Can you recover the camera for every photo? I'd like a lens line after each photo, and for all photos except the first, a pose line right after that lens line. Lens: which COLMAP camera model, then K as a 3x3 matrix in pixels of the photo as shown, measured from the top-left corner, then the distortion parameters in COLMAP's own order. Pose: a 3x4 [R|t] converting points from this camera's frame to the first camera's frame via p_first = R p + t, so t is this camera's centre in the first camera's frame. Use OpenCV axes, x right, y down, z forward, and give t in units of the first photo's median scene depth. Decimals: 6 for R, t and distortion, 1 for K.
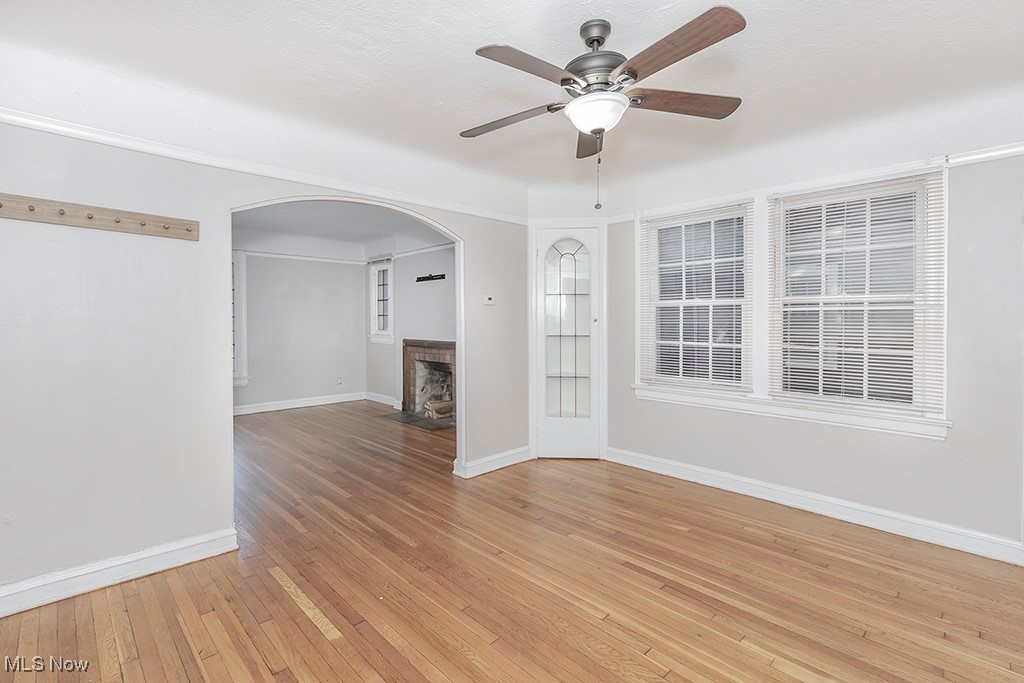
lens RADIAL K [[470.4, 0, 515.7], [0, 470.4, 333.9], [0, 0, 1]] dist [-0.005027, 0.001101]
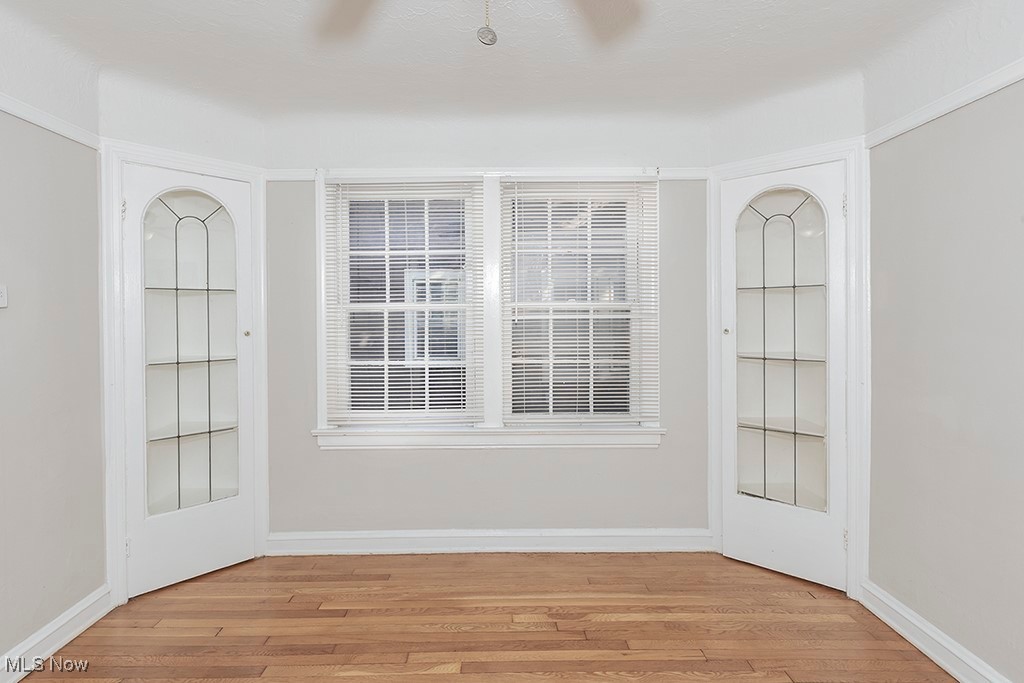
lens RADIAL K [[470.4, 0, 510.1], [0, 470.4, 323.0], [0, 0, 1]] dist [-0.005027, 0.001101]
pose [[0.708924, -0.007698, 0.705243, -0.019291], [0.028125, 0.999454, -0.017362, -0.024271], [-0.704724, 0.032143, 0.708753, 0.358640]]
